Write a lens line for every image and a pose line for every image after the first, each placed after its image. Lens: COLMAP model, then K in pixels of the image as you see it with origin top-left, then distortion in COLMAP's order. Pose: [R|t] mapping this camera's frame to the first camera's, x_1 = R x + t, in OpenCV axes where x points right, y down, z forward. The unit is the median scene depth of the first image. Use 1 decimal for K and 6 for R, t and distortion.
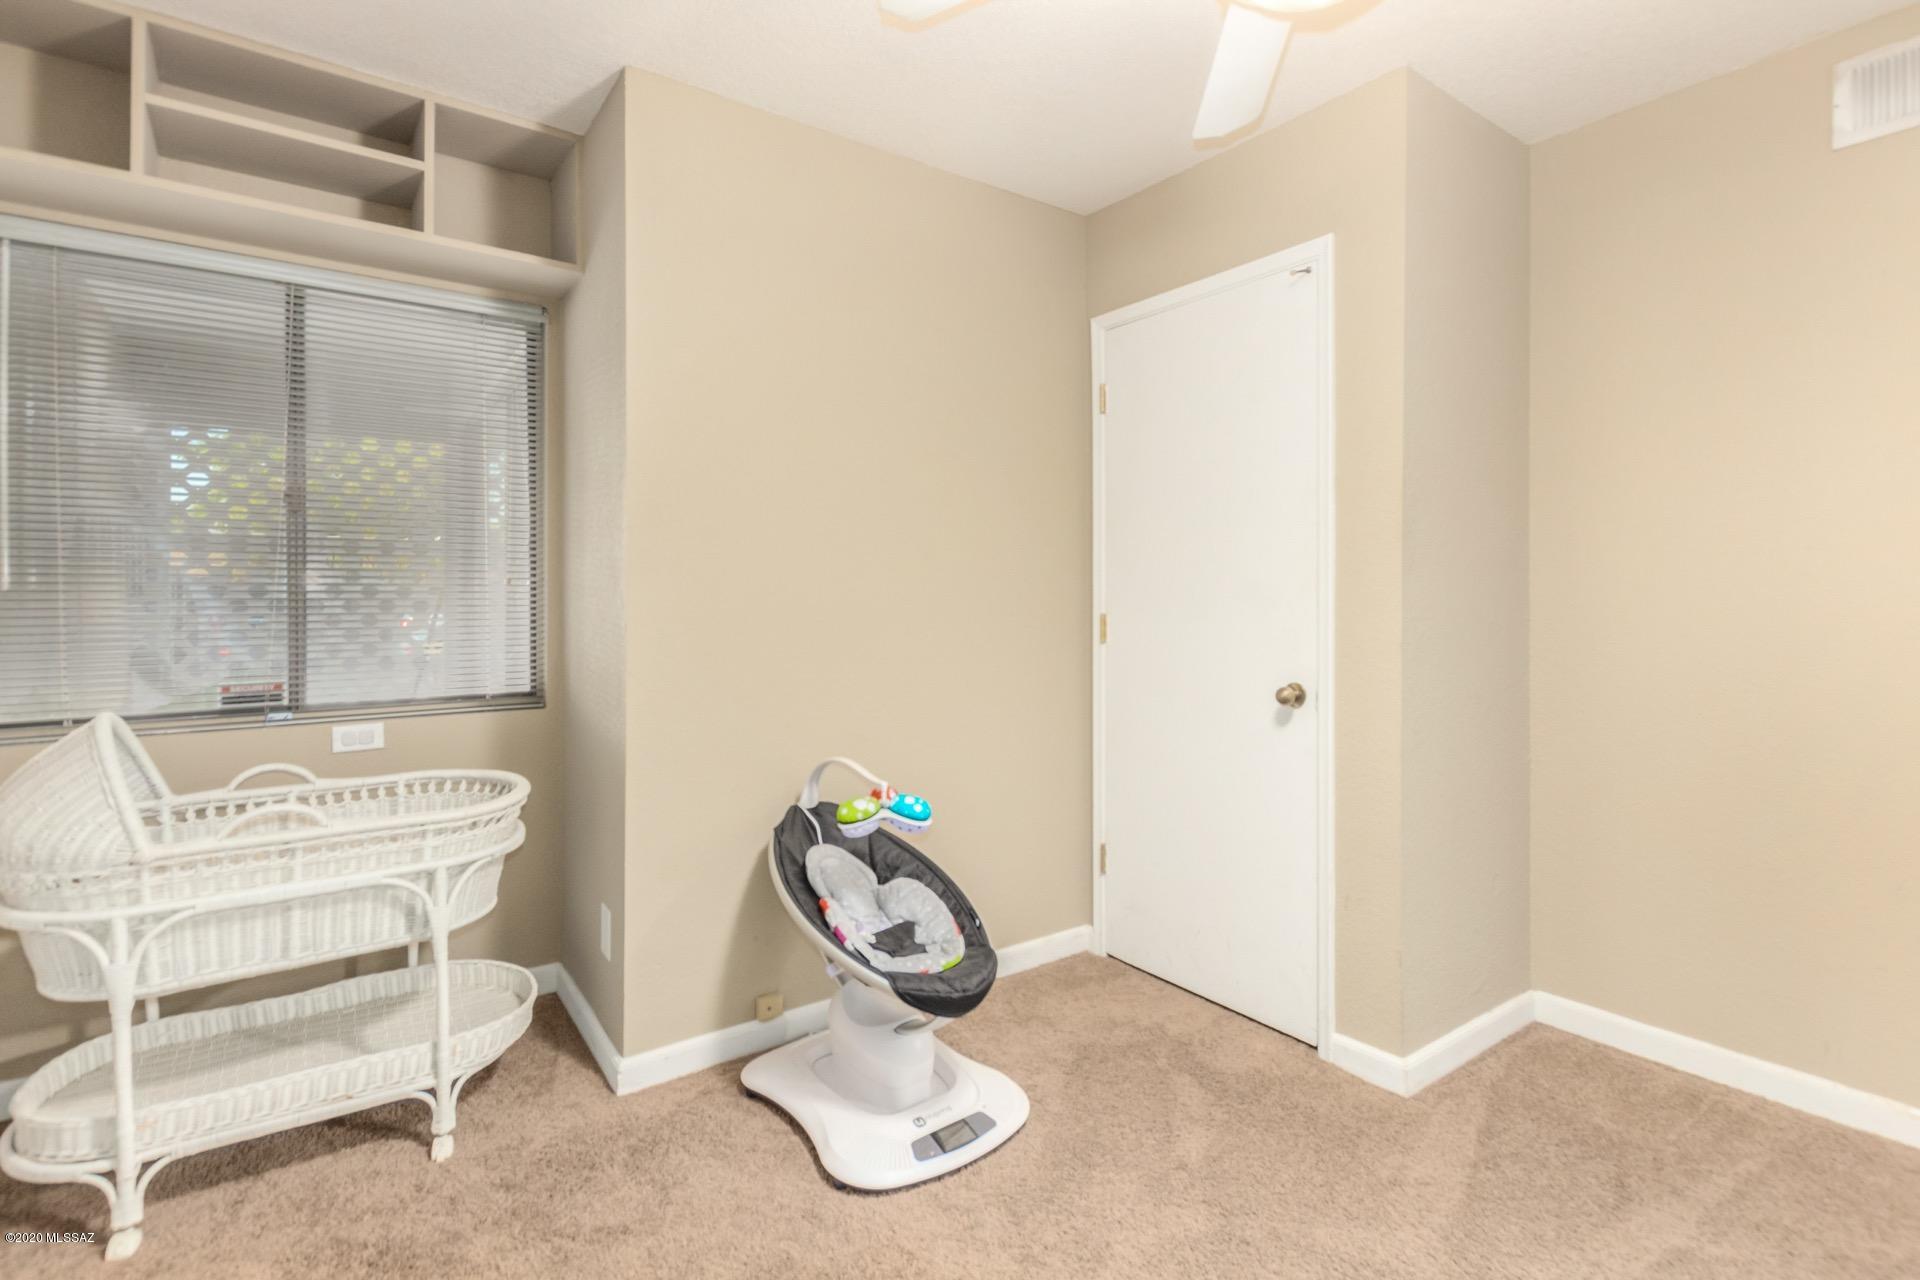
lens RADIAL K [[899.3, 0, 971.0], [0, 899.3, 584.8], [0, 0, 1]] dist [-0.021912, -0.000481]
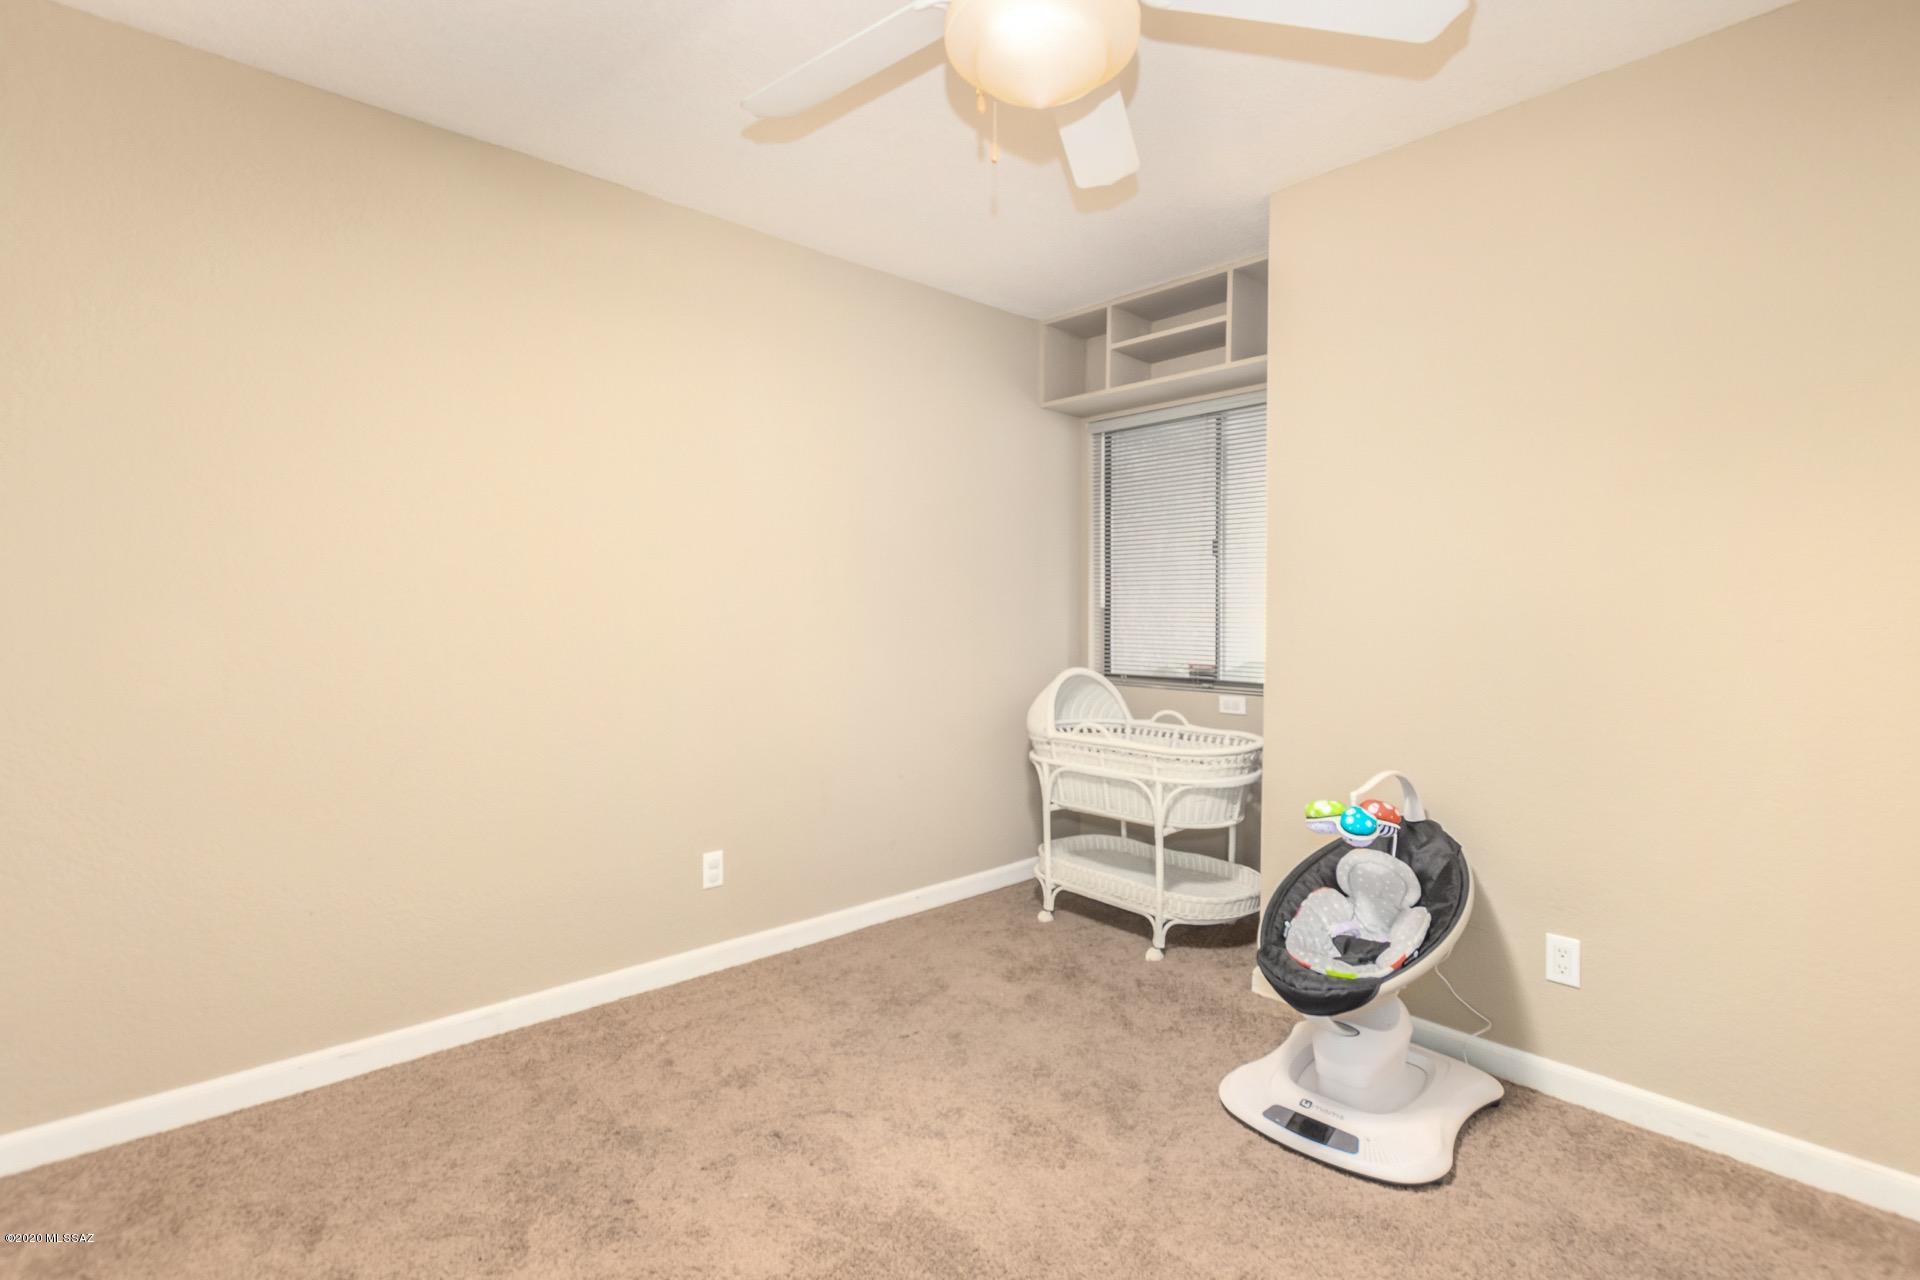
lens RADIAL K [[899.3, 0, 961.9], [0, 899.3, 640.3], [0, 0, 1]] dist [-0.021912, -0.000481]
pose [[0.106765, 0.042092, -0.993393, 0.914560], [0.003680, 0.999080, 0.042729, -0.004590], [0.994278, -0.008218, 0.106512, 0.460862]]
